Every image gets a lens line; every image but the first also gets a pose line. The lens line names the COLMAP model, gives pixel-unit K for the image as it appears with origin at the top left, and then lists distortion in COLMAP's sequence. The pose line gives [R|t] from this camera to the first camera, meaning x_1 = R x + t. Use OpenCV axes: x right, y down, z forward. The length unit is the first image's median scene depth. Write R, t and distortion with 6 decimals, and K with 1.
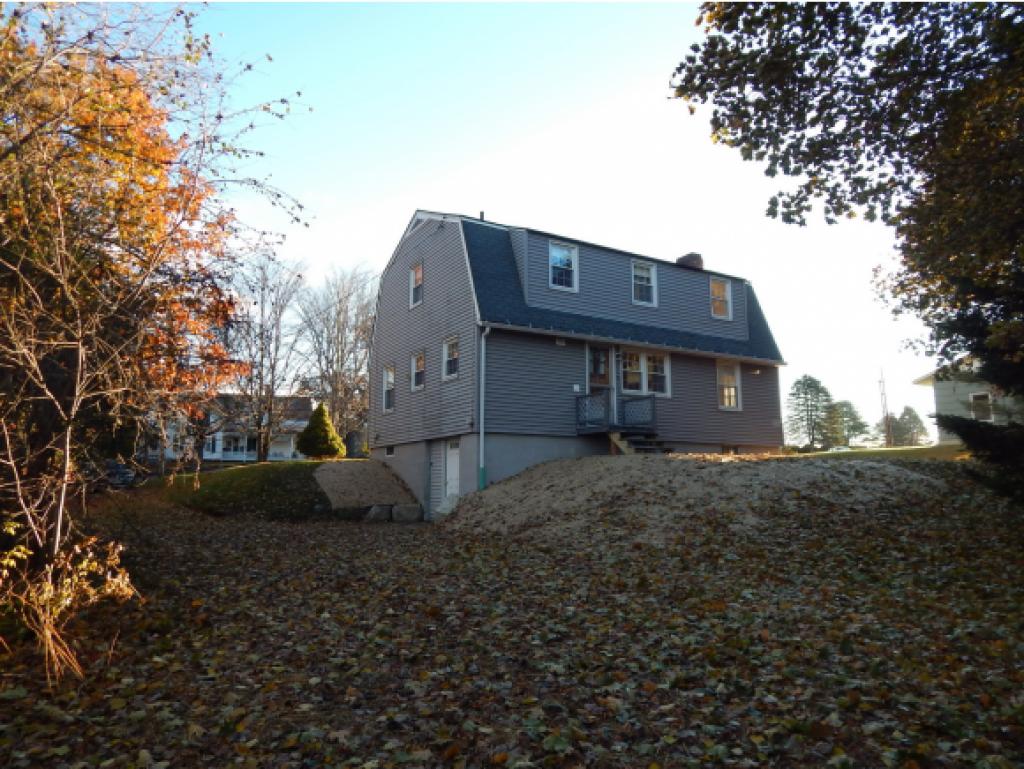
lens RADIAL K [[676.5, 0, 515.3], [0, 676.5, 378.3], [0, 0, 1]] dist [0.003101, -0.003815]
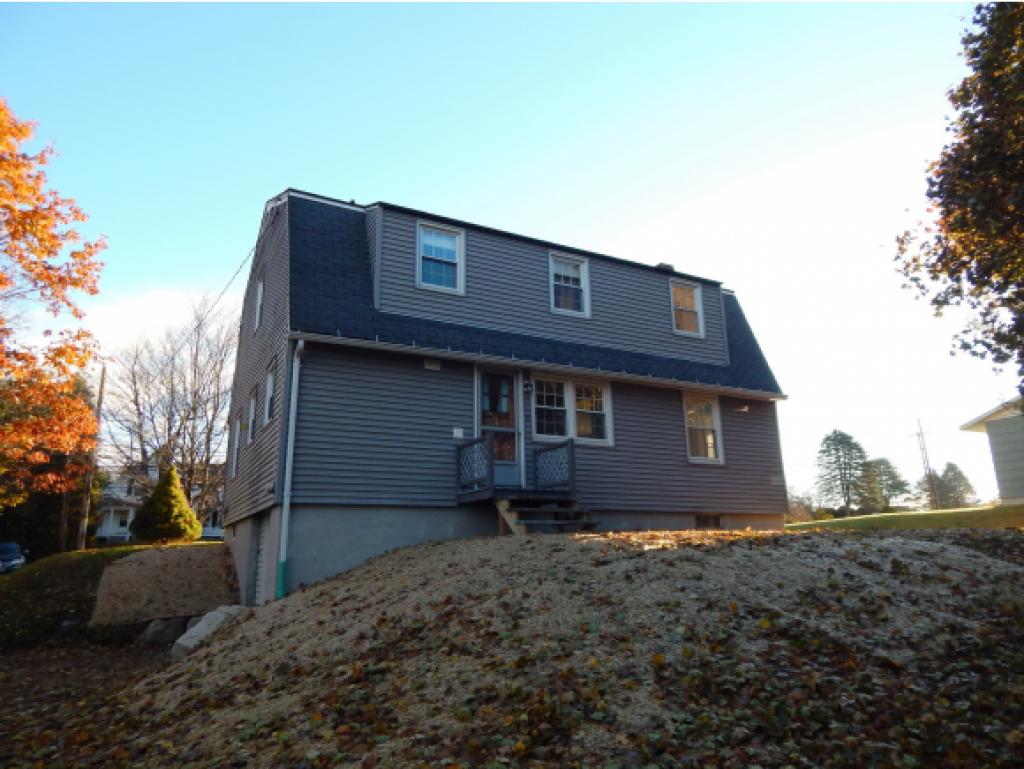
lens RADIAL K [[676.5, 0, 515.3], [0, 676.5, 378.3], [0, 0, 1]] dist [0.003101, -0.003815]
pose [[0.998889, -0.027960, -0.037930, 0.160921], [0.024133, 0.994908, -0.097858, 0.025362], [0.040472, 0.096834, 0.994477, 0.309383]]
